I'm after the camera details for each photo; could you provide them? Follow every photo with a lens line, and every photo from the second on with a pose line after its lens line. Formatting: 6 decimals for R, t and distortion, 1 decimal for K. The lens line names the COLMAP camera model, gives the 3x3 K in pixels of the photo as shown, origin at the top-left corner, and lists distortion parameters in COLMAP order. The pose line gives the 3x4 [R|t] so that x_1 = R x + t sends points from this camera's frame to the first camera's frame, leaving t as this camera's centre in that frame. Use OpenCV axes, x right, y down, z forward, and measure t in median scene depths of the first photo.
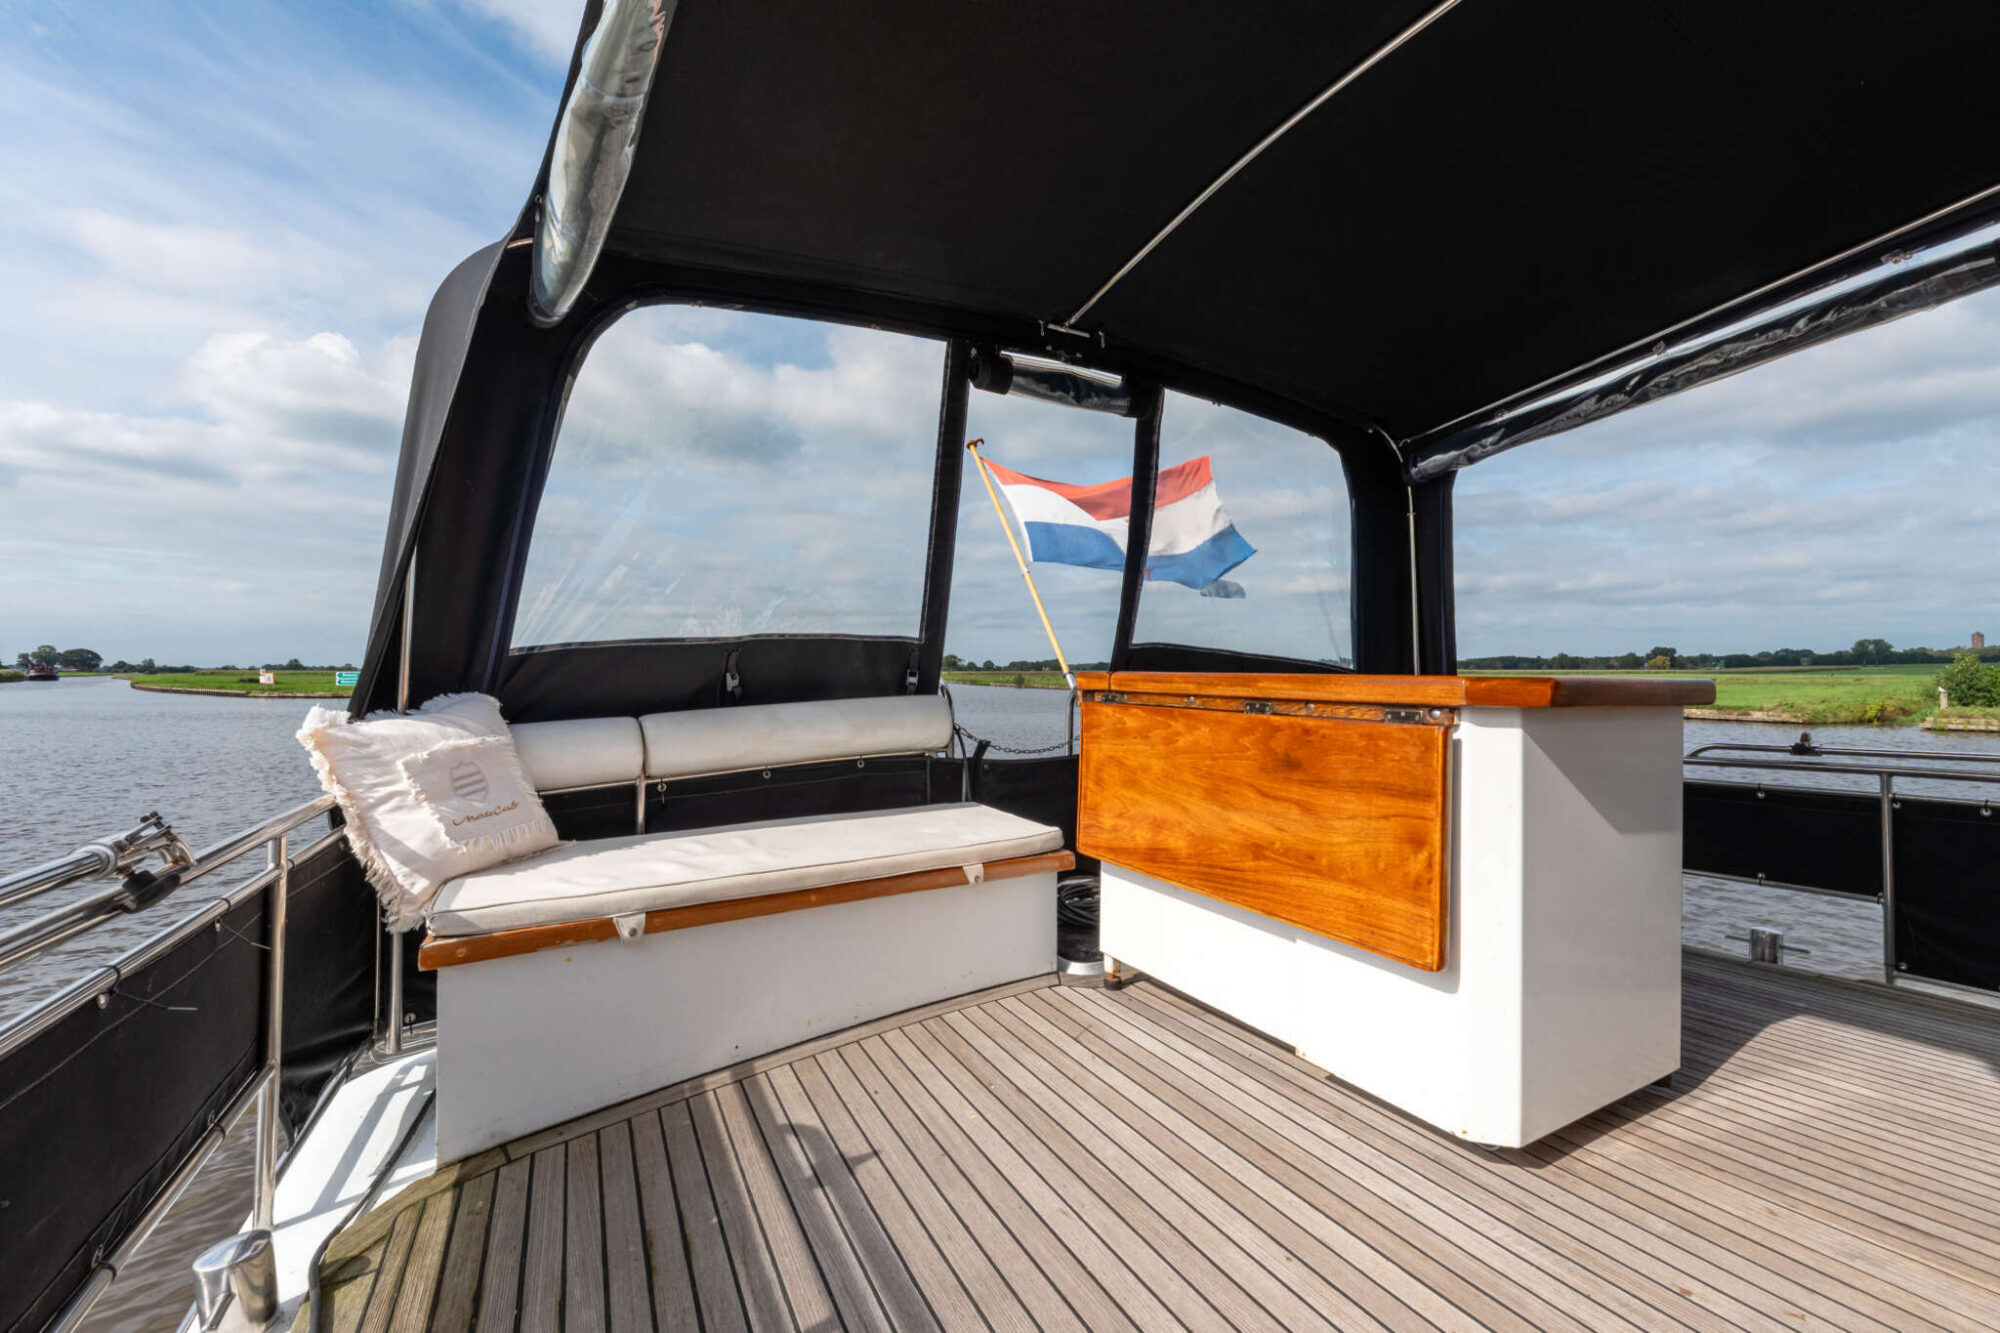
lens RADIAL K [[842.0, 0, 1002.2], [0, 842.0, 666.2], [0, 0, 1]] dist [-0.004461, -0.000727]
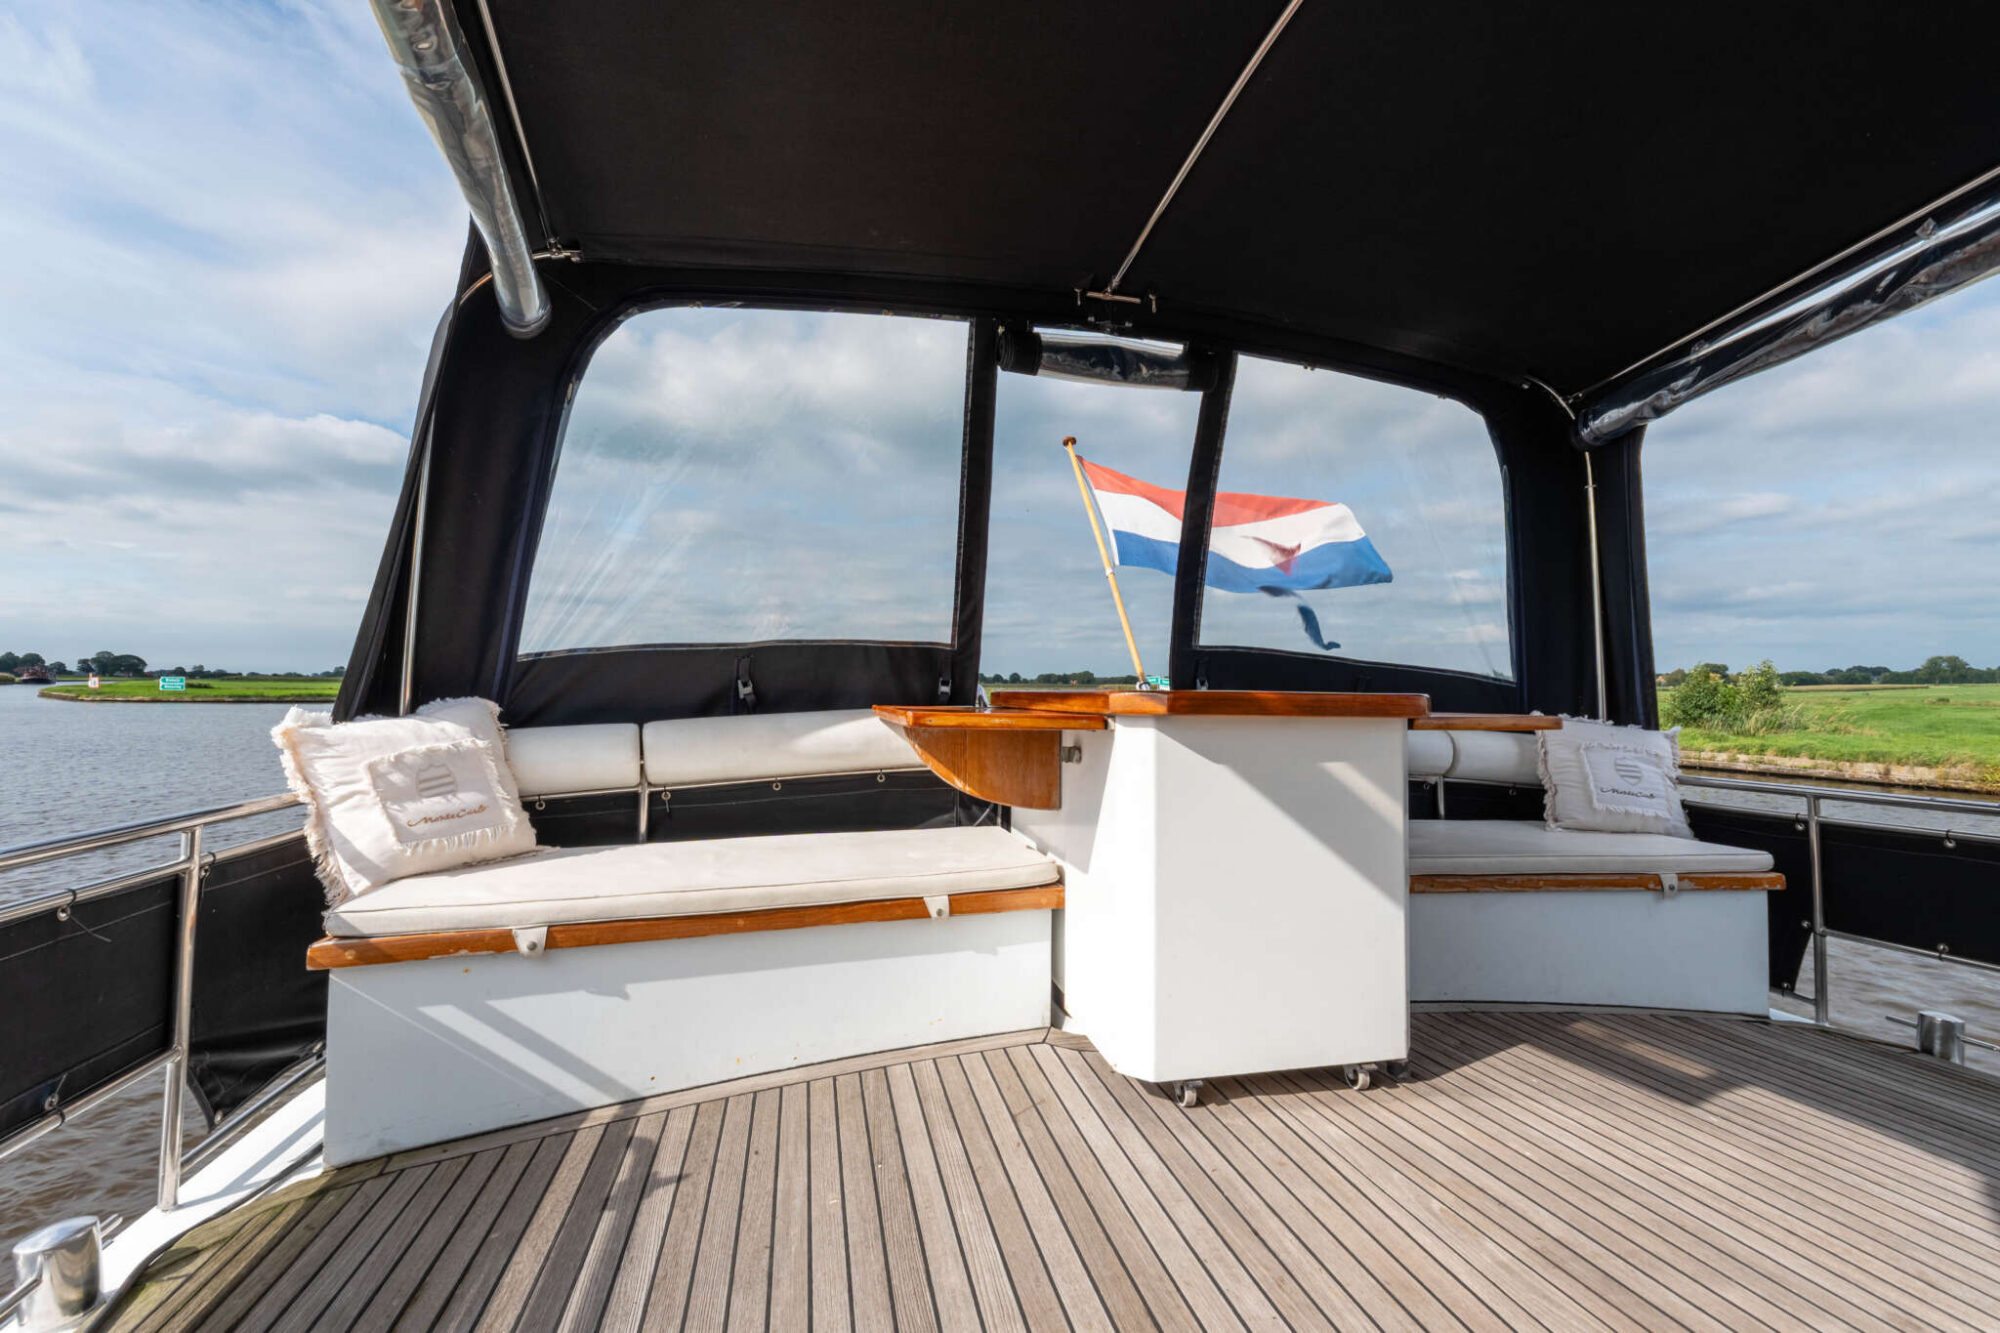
lens RADIAL K [[842.0, 0, 1002.2], [0, 842.0, 666.2], [0, 0, 1]] dist [-0.004461, -0.000727]
pose [[0.969108, -0.000695, -0.246636, 0.251607], [-0.003443, 0.999860, -0.016348, 0.008058], [0.246613, 0.016692, 0.968970, 0.158239]]
